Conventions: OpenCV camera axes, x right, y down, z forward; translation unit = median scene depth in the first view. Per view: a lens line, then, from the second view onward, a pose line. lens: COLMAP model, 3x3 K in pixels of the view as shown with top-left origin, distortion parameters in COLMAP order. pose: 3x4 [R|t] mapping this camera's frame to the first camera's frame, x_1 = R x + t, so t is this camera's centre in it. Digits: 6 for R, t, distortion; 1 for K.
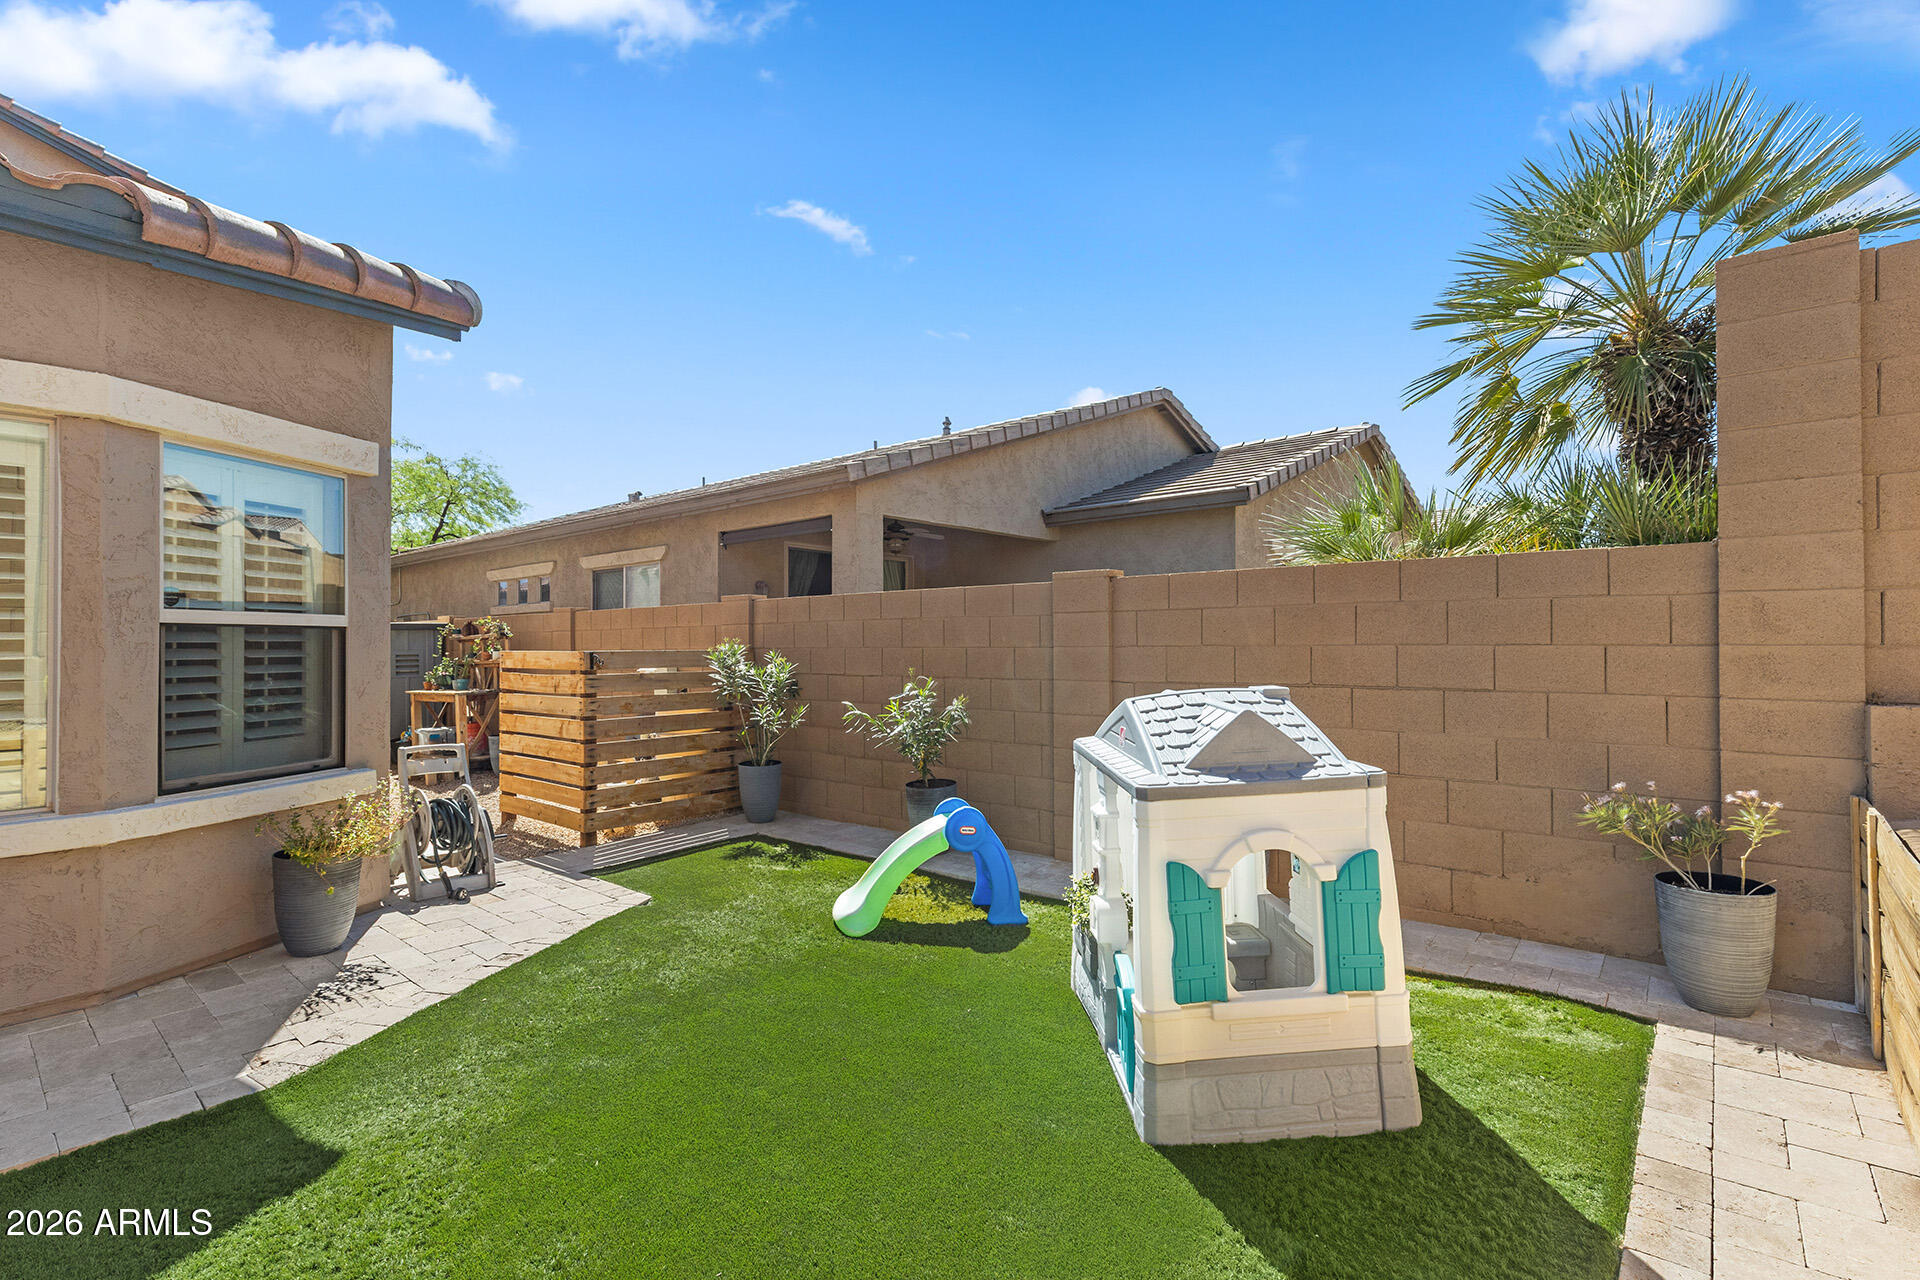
lens RADIAL K [[869.7, 0, 960.0], [0, 869.7, 640.0], [0, 0, 1]] dist [0.003687, -0.000244]
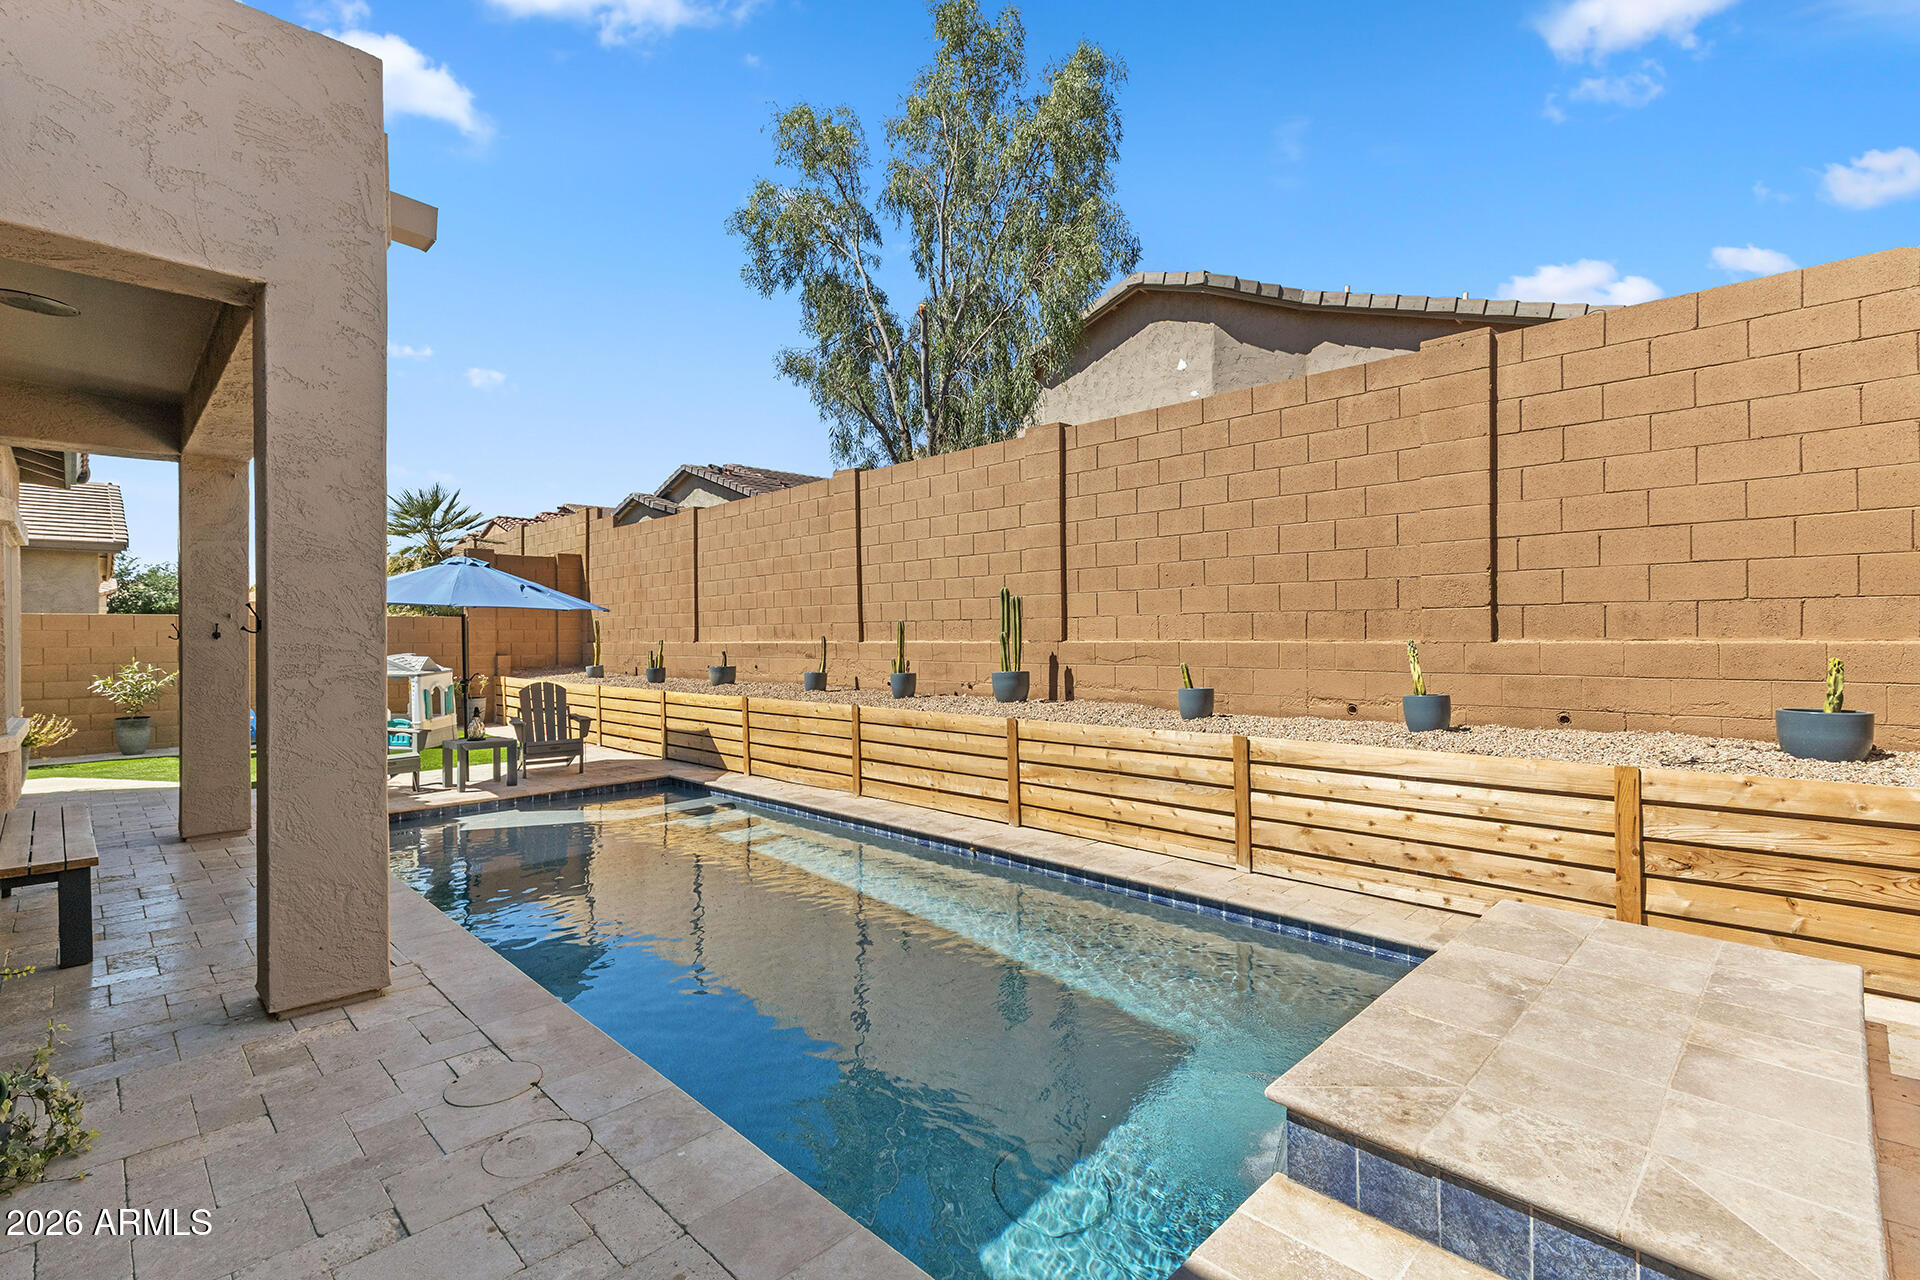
lens RADIAL K [[869.7, 0, 960.0], [0, 869.7, 640.0], [0, 0, 1]] dist [0.003687, -0.000244]
pose [[0.073417, -0.000262, 0.997301, -1.851357], [0.007727, 0.999970, -0.000307, 0.008466], [-0.997271, 0.007729, 0.073417, -0.972426]]
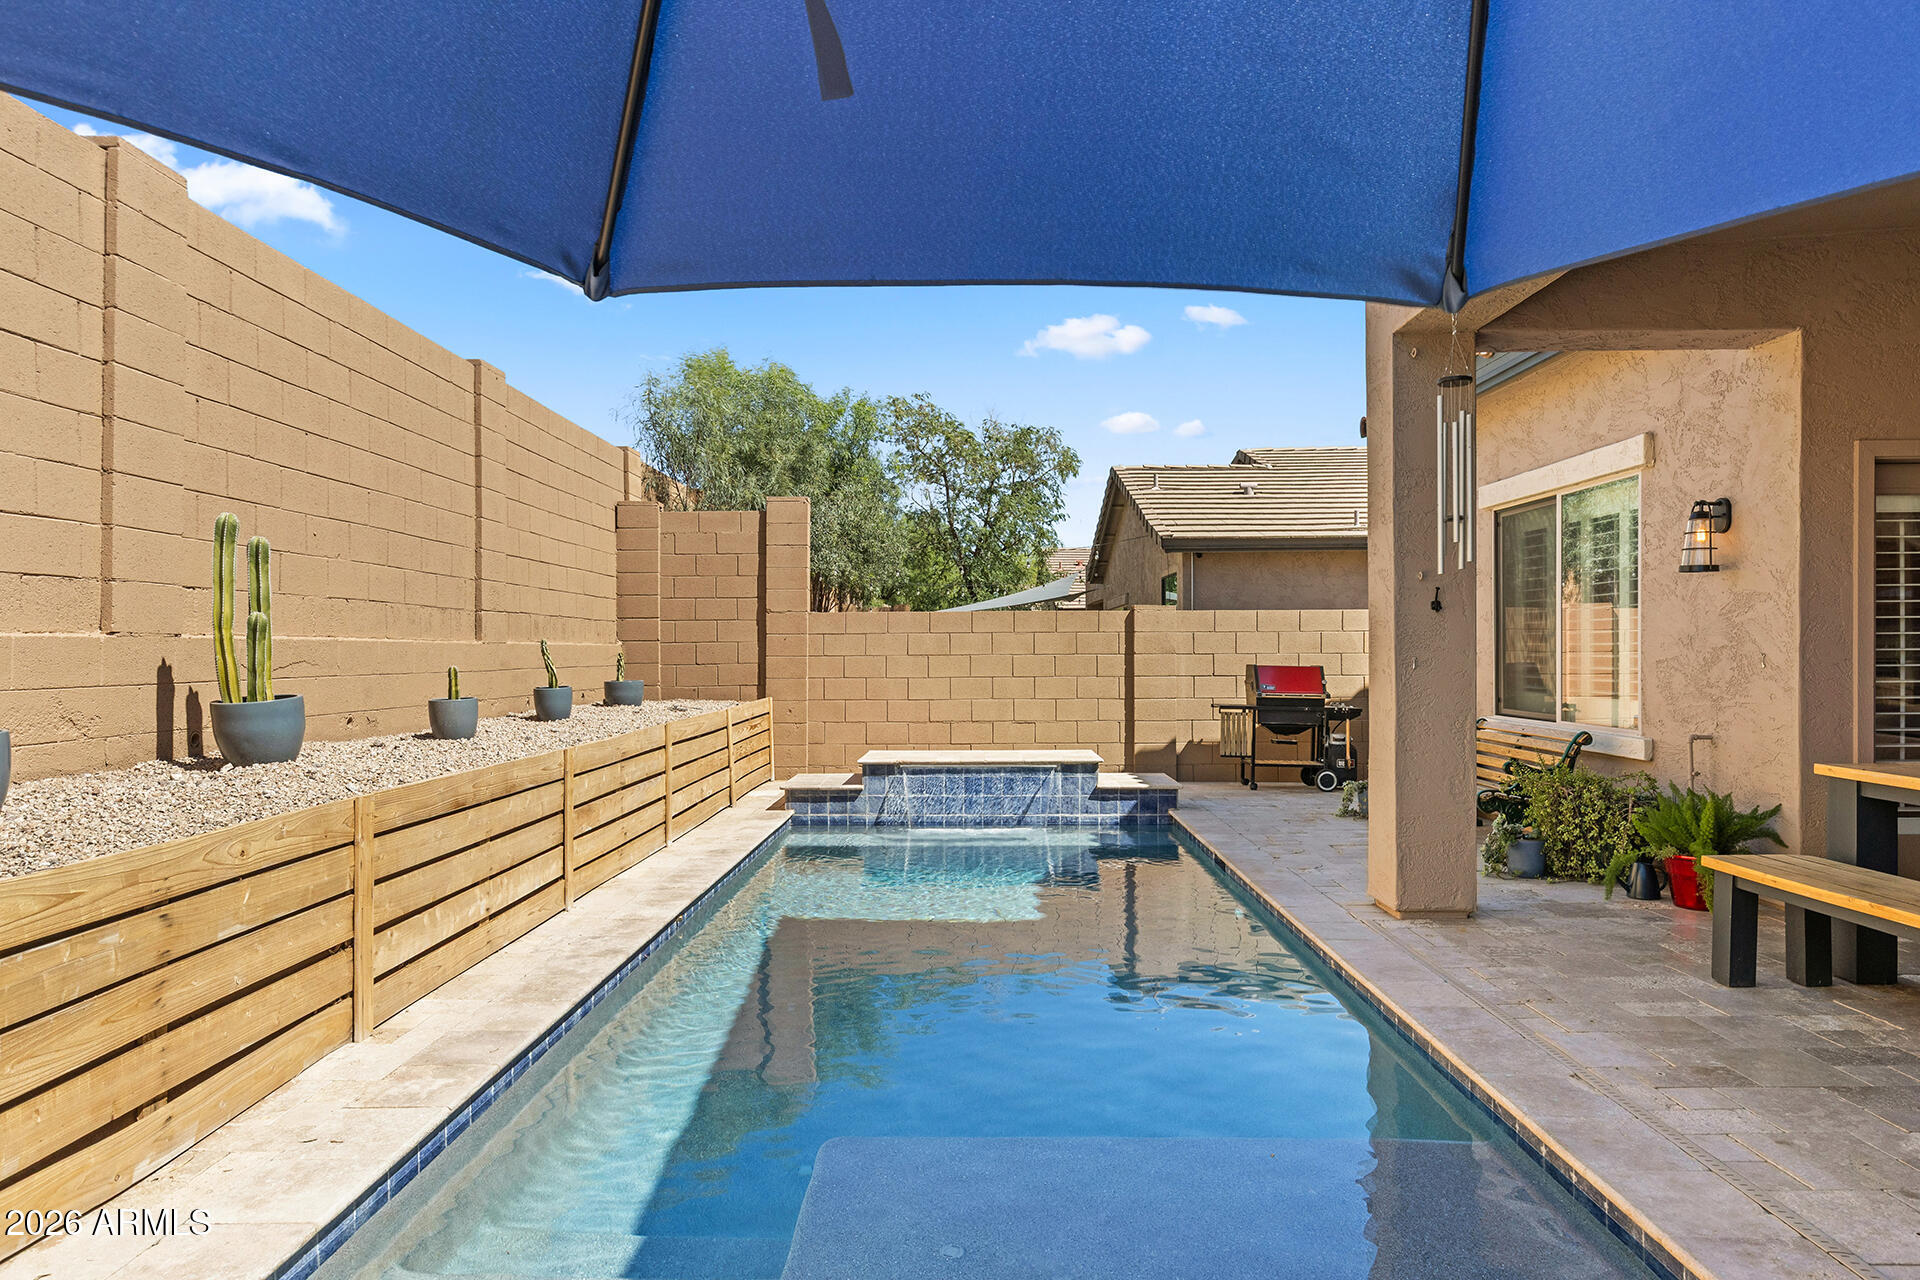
lens RADIAL K [[1123.5, 0, 953.3], [0, 1123.5, 658.1], [0, 0, 1]] dist [-0.000293, 0.001968]
pose [[-0.773318, 0.013657, -0.633872, -0.356439], [0.009367, 0.999905, 0.010116, 0.025931], [0.633950, 0.001886, -0.773372, 0.013956]]
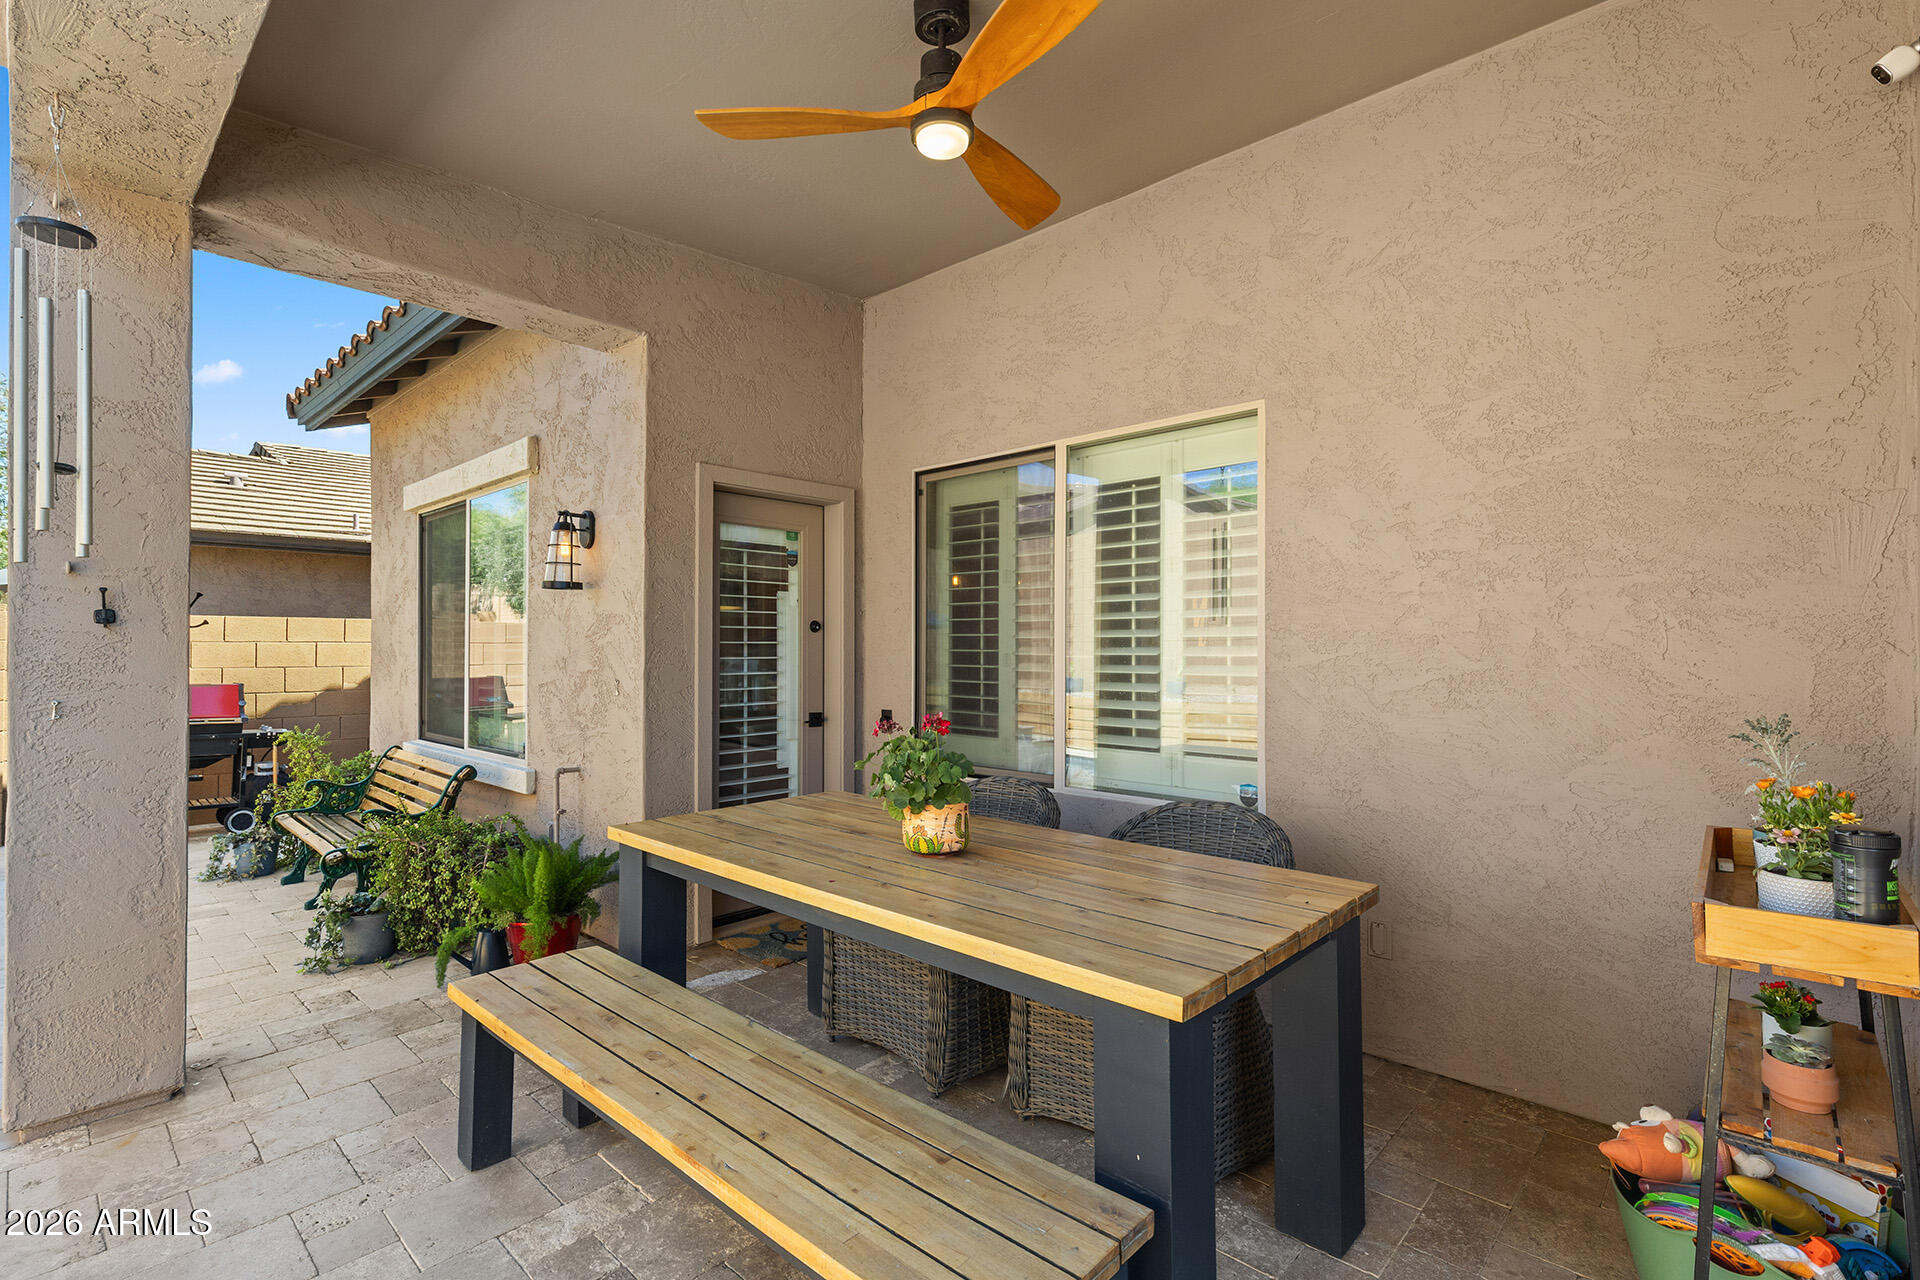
lens RADIAL K [[882.6, 0, 952.9], [0, 882.6, 639.9], [0, 0, 1]] dist [0.004469, 0.000239]
pose [[-0.046655, -0.005108, -0.998898, -0.814757], [0.000585, 0.999987, -0.005141, 0.010161], [0.998911, -0.000824, -0.046651, 0.007917]]
